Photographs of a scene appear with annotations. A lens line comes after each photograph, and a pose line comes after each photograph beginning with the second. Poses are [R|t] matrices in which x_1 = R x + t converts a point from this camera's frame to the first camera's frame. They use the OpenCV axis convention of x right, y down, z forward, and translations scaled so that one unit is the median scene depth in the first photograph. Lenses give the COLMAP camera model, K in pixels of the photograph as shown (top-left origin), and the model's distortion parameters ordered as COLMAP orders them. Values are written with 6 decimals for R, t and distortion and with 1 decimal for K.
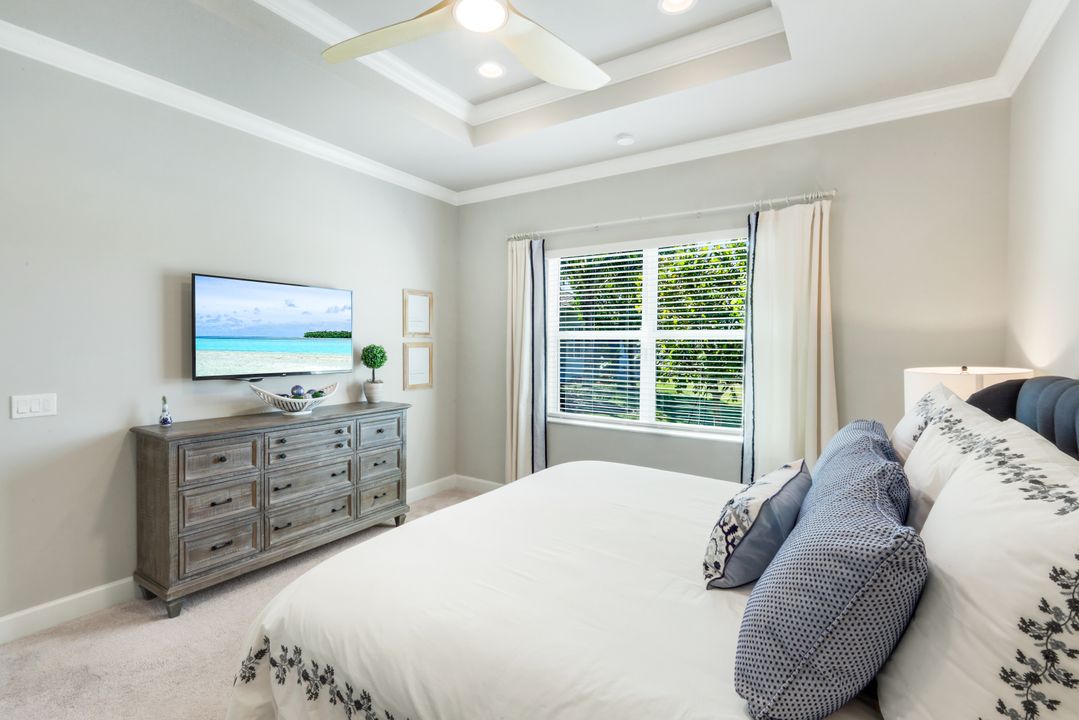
lens RADIAL K [[504.1, 0, 537.0], [0, 504.1, 358.4], [0, 0, 1]] dist [-0.001158, 0.000028]
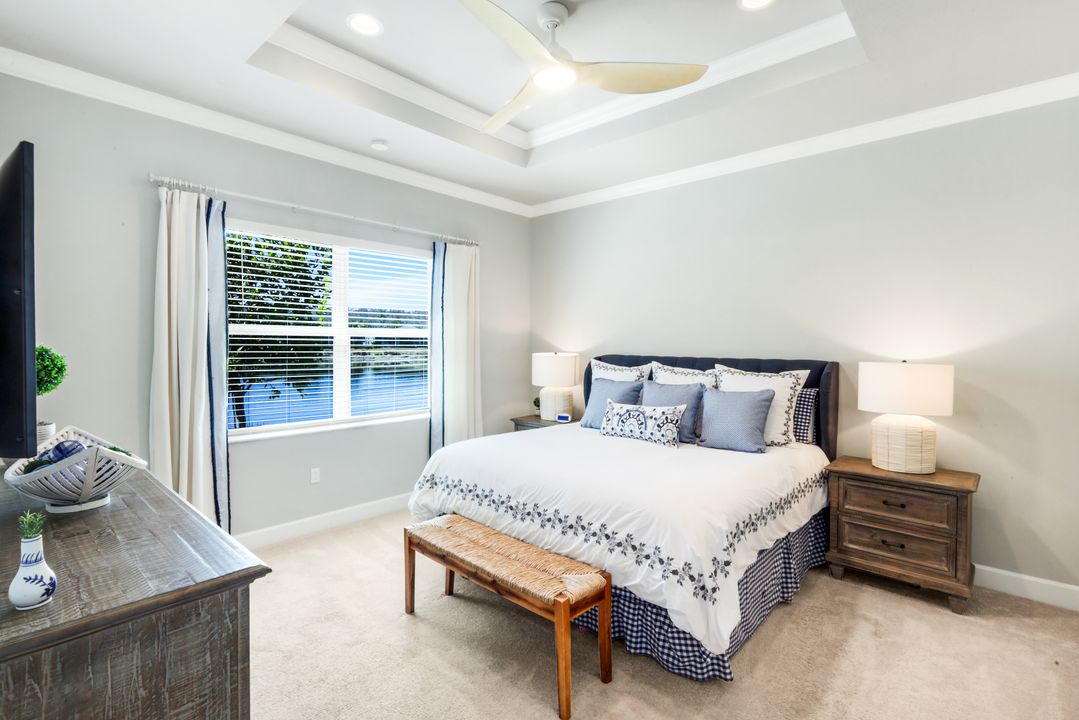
lens RADIAL K [[504.1, 0, 536.8], [0, 504.1, 352.2], [0, 0, 1]] dist [-0.001158, 0.000028]
pose [[0.169907, -0.022033, 0.985214, -0.802710], [0.020053, 0.999620, 0.018897, -0.019313], [-0.985256, 0.016546, 0.170285, 0.508136]]
